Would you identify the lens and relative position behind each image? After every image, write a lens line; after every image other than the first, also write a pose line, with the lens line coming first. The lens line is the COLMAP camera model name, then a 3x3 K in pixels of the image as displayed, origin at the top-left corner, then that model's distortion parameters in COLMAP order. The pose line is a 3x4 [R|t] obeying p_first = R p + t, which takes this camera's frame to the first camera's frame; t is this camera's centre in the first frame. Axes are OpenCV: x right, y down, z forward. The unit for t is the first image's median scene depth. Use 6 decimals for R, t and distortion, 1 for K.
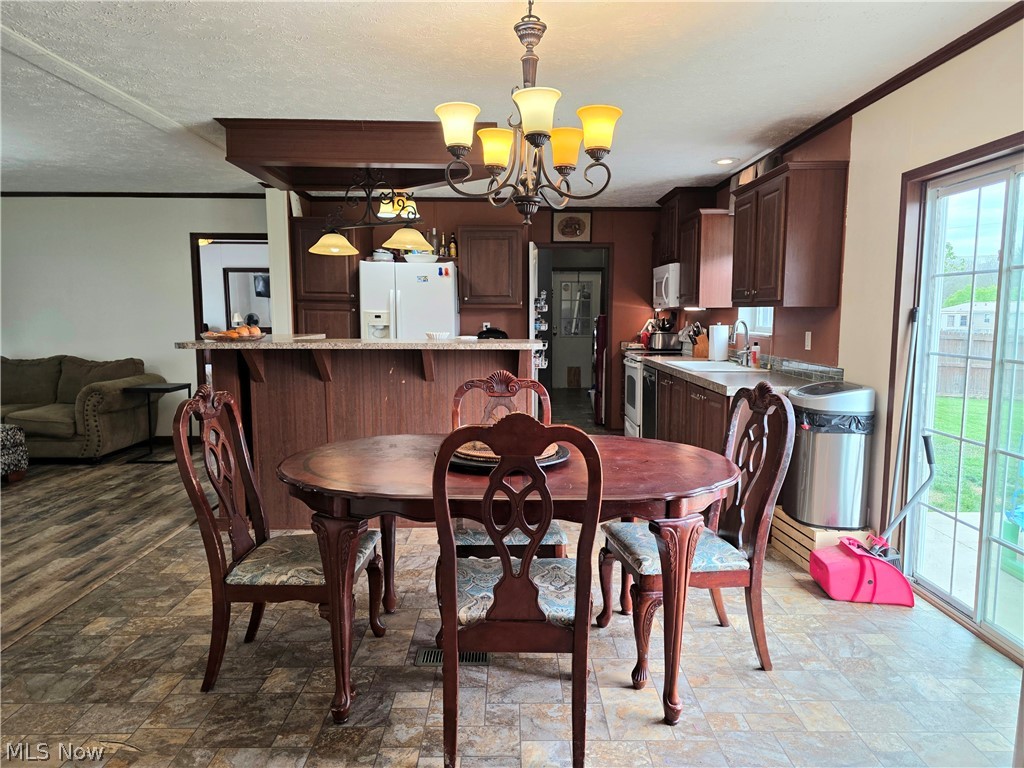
lens RADIAL K [[686.1, 0, 522.6], [0, 686.1, 391.7], [0, 0, 1]] dist [0.079498, -0.083687]
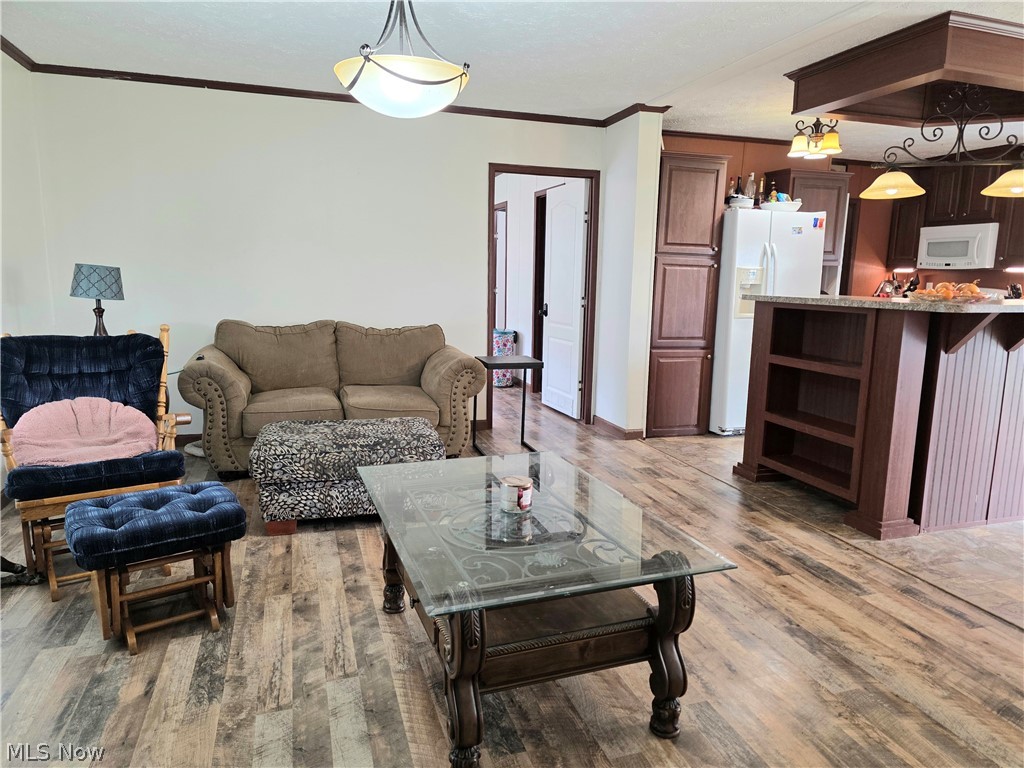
lens RADIAL K [[686.1, 0, 522.6], [0, 686.1, 391.7], [0, 0, 1]] dist [0.079498, -0.083687]
pose [[0.953736, -0.033563, 0.298765, -0.776221], [0.016984, 0.998177, 0.057916, -0.017564], [-0.300164, -0.050162, 0.952568, 0.264530]]
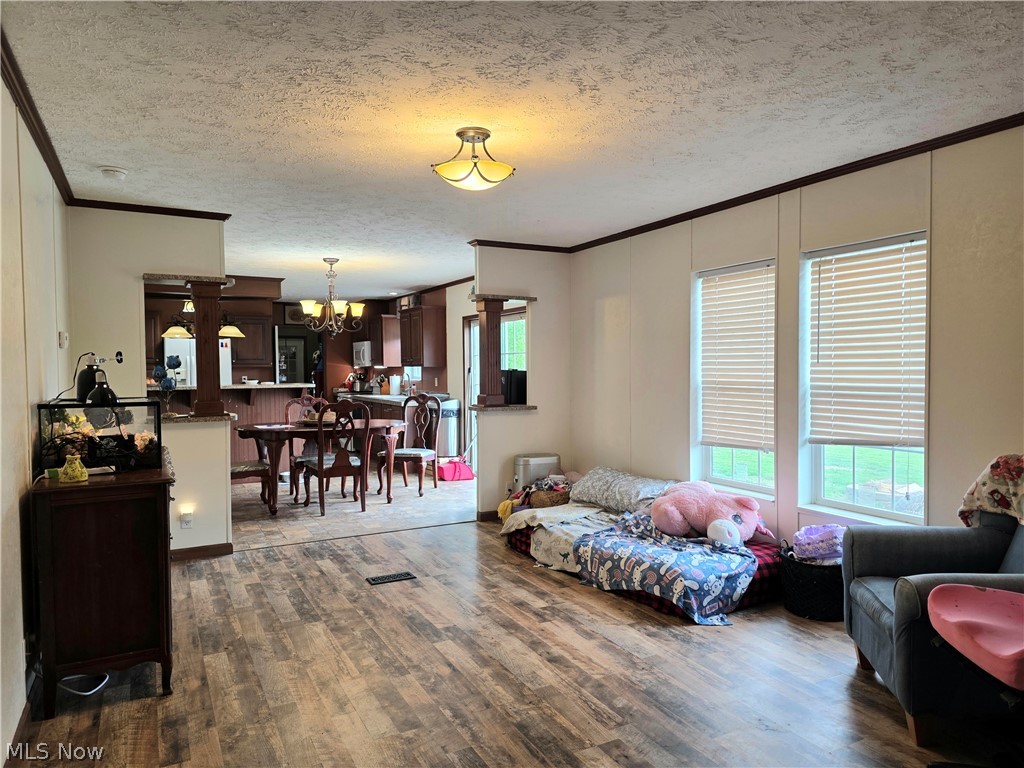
lens RADIAL K [[686.1, 0, 522.6], [0, 686.1, 391.7], [0, 0, 1]] dist [0.079498, -0.083687]
pose [[0.888580, -0.022404, 0.458174, -0.249249], [0.059431, 0.996011, -0.066557, 0.086183], [-0.454855, 0.086371, 0.886367, -0.764322]]
